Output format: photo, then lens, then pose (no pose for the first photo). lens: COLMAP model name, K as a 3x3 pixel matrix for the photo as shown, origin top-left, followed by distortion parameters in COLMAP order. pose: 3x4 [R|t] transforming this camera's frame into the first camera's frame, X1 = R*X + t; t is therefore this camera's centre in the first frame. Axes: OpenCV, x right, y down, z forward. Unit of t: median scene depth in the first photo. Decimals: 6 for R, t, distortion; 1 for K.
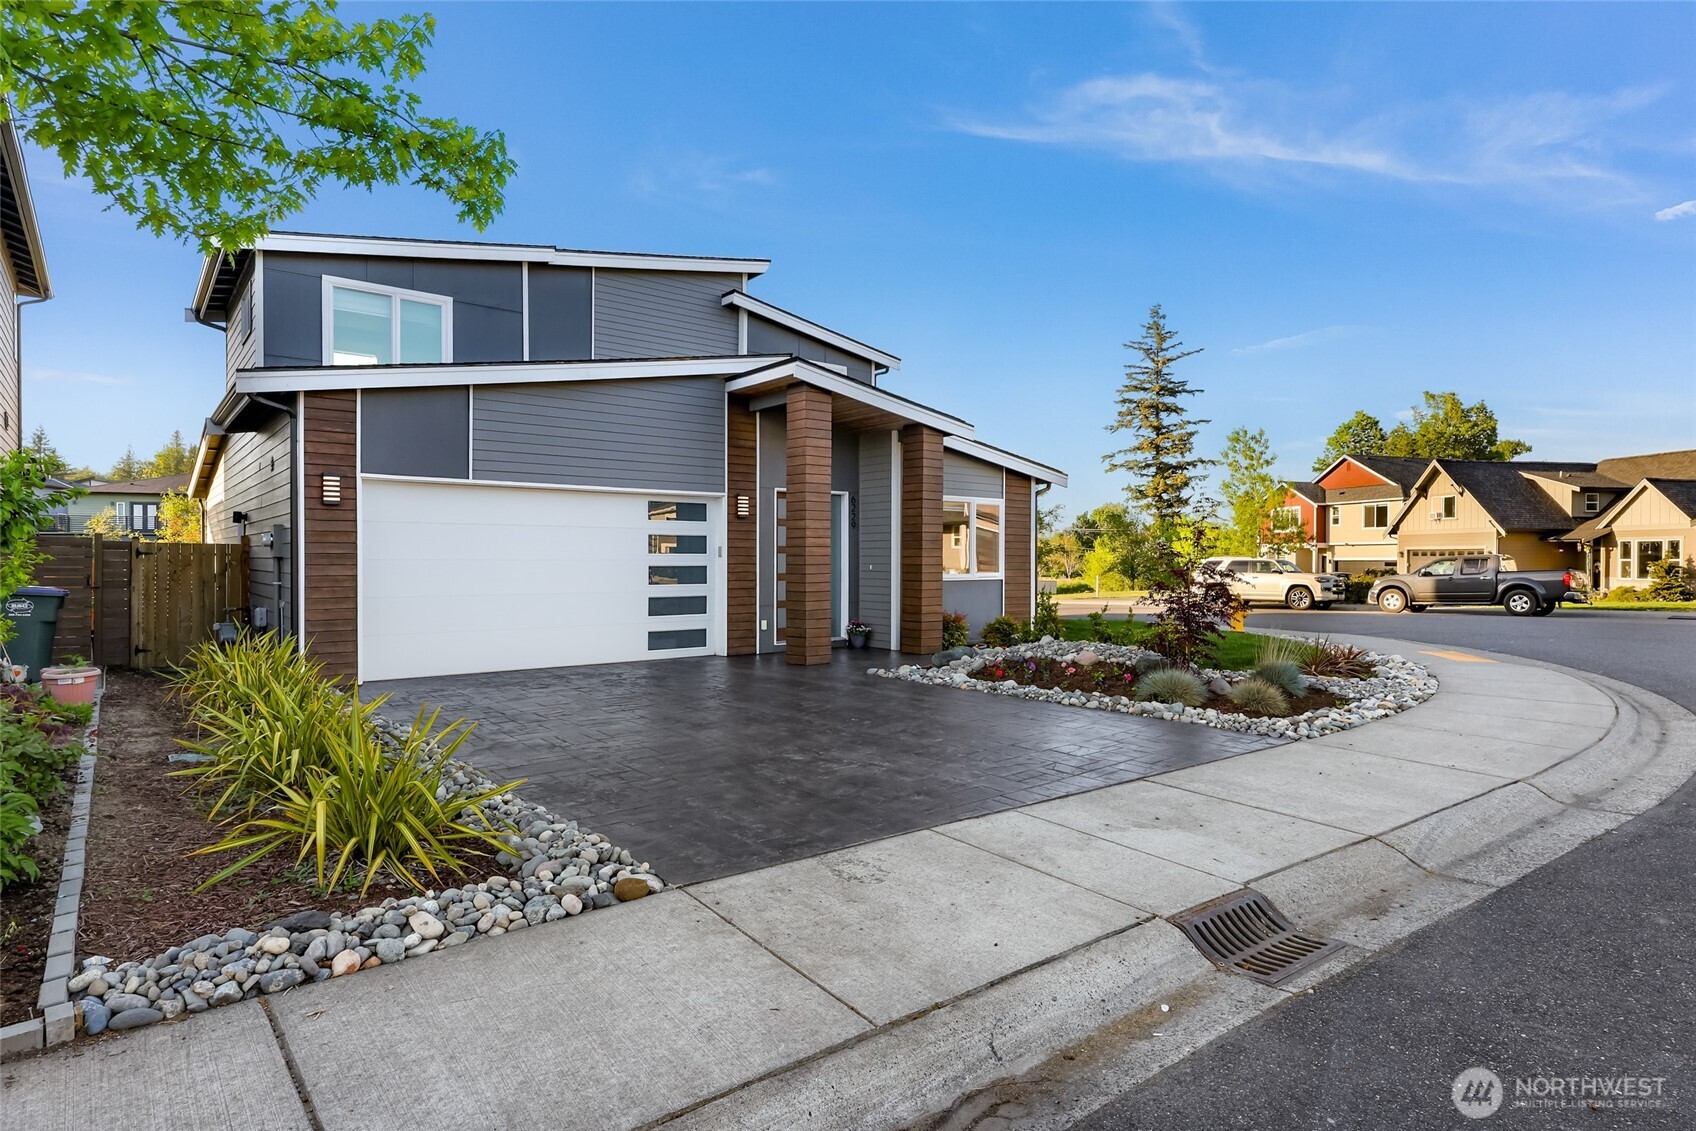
lens RADIAL K [[869.1, 0, 851.0], [0, 869.1, 570.4], [0, 0, 1]] dist [-0.020683, 0.000178]
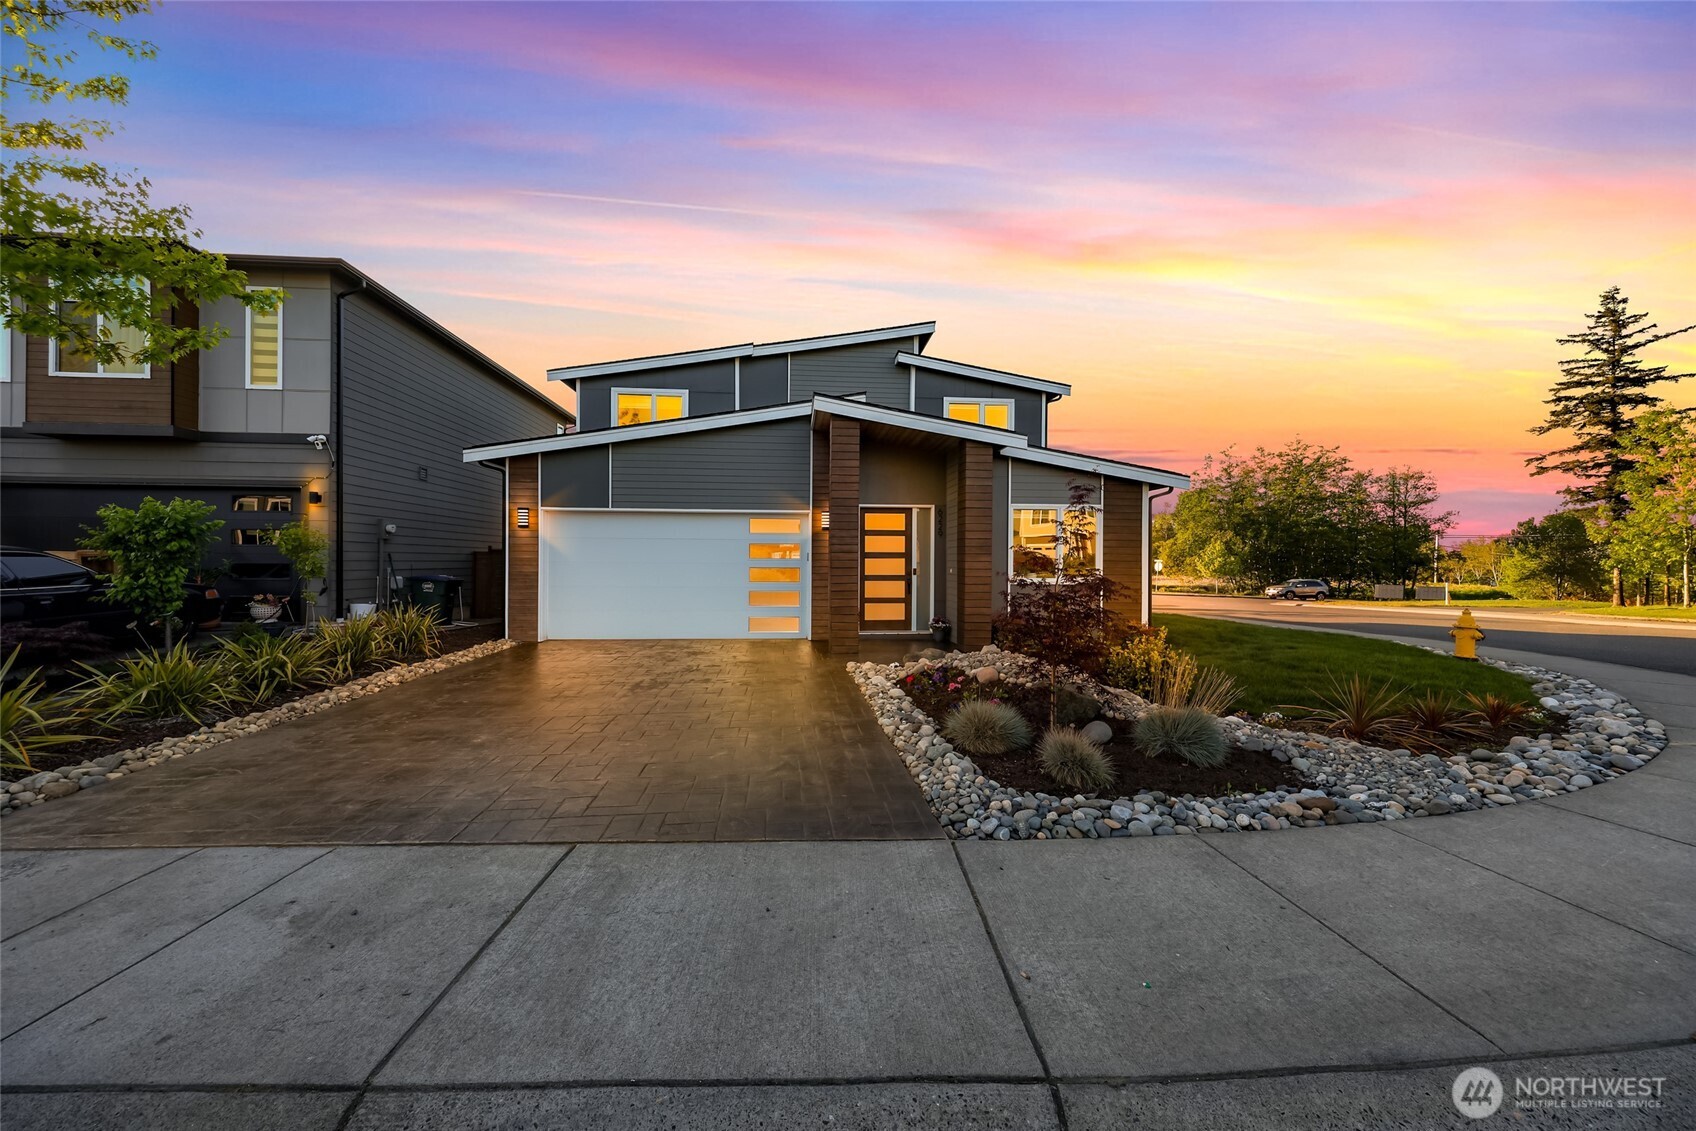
lens RADIAL K [[601.0, 0, 865.1], [0, 601.0, 558.9], [0, 0, 1]] dist [0.004214, -0.000052]
pose [[0.836961, 0.000082, -0.547263, 0.052688], [-0.011361, 0.999787, -0.017225, -0.000711], [0.547145, 0.020634, 0.836784, 0.041869]]
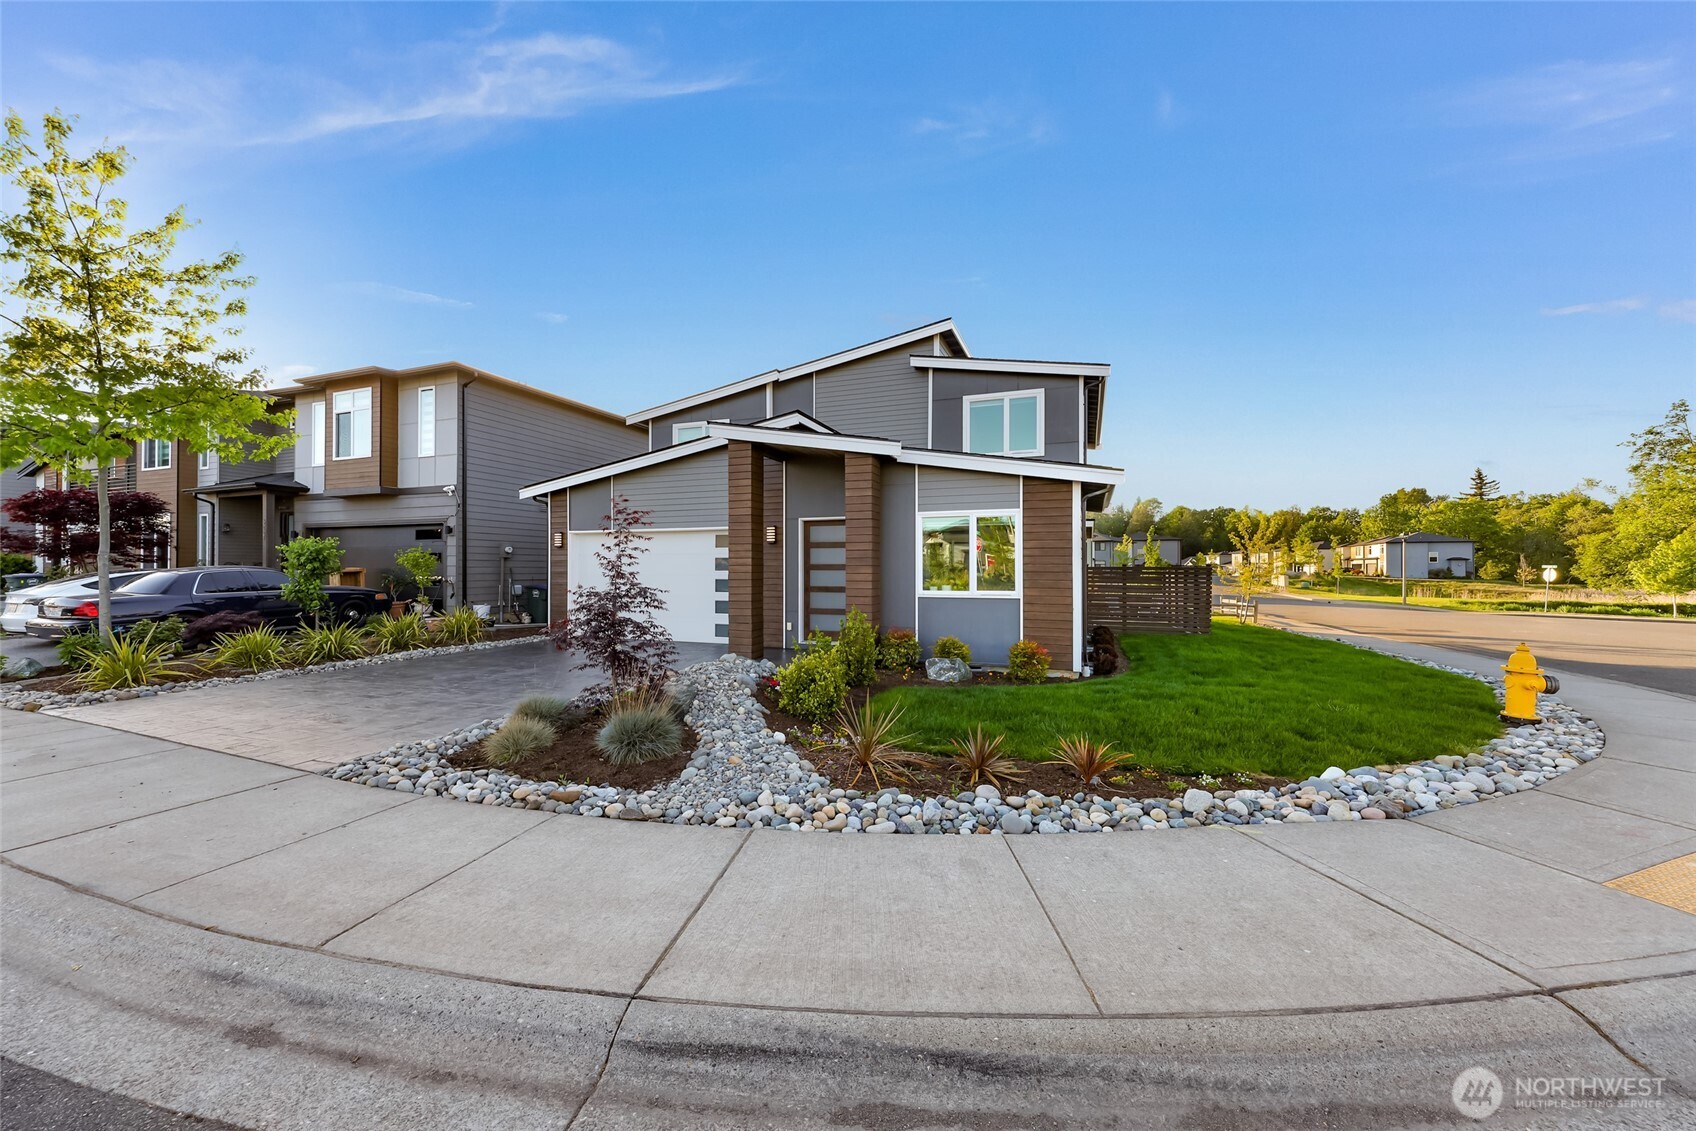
lens RADIAL K [[641.6, 0, 884.9], [0, 641.6, 561.9], [0, 0, 1]] dist [0.000047, -0.000377]
pose [[0.531596, -0.010018, -0.846939, 0.106642], [-0.008172, 0.999823, -0.016955, -0.002304], [0.846958, 0.015935, 0.531420, 0.084059]]
